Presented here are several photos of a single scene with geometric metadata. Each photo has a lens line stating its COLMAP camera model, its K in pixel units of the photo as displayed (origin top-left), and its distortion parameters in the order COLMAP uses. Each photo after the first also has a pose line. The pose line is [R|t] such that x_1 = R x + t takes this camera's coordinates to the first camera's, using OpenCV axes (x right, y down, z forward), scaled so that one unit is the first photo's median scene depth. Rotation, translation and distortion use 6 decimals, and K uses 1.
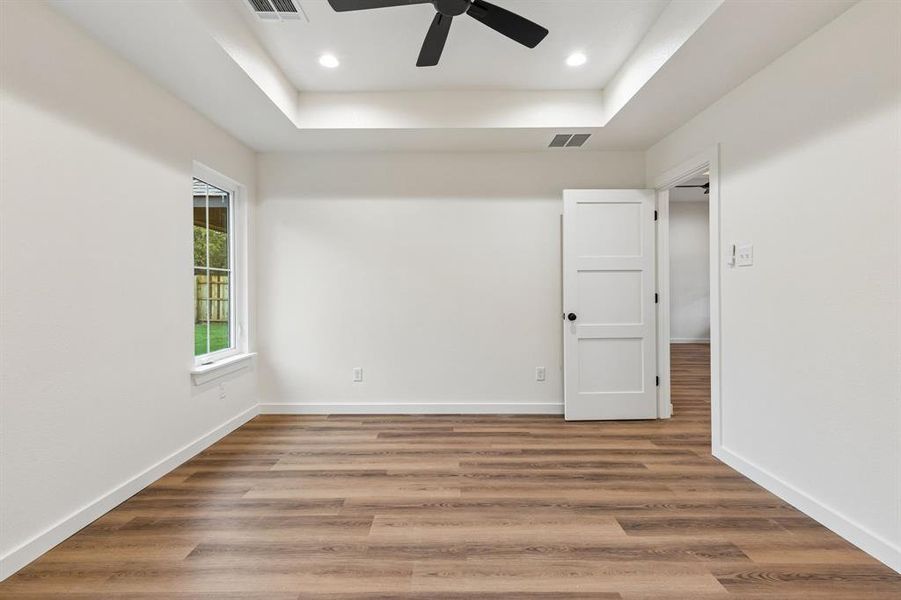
lens RADIAL K [[411.6, 0, 447.7], [0, 411.6, 297.8], [0, 0, 1]] dist [0.013286, 0.000262]
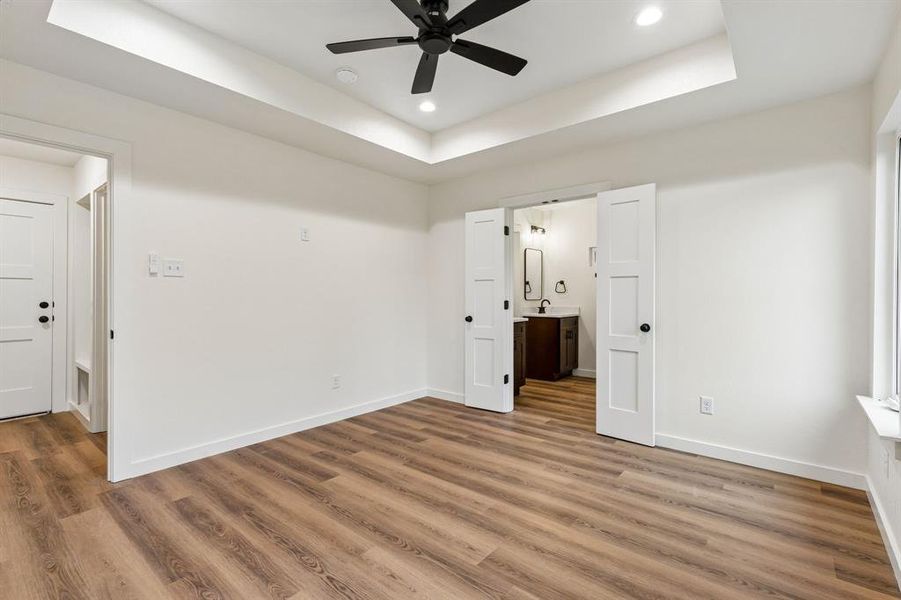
lens RADIAL K [[411.6, 0, 448.3], [0, 411.6, 302.6], [0, 0, 1]] dist [0.013286, 0.000262]
pose [[-0.763383, -0.011555, 0.645843, -0.654014], [0.012038, 0.999412, 0.032110, -0.040590], [-0.645834, 0.032287, -0.762795, 1.615367]]
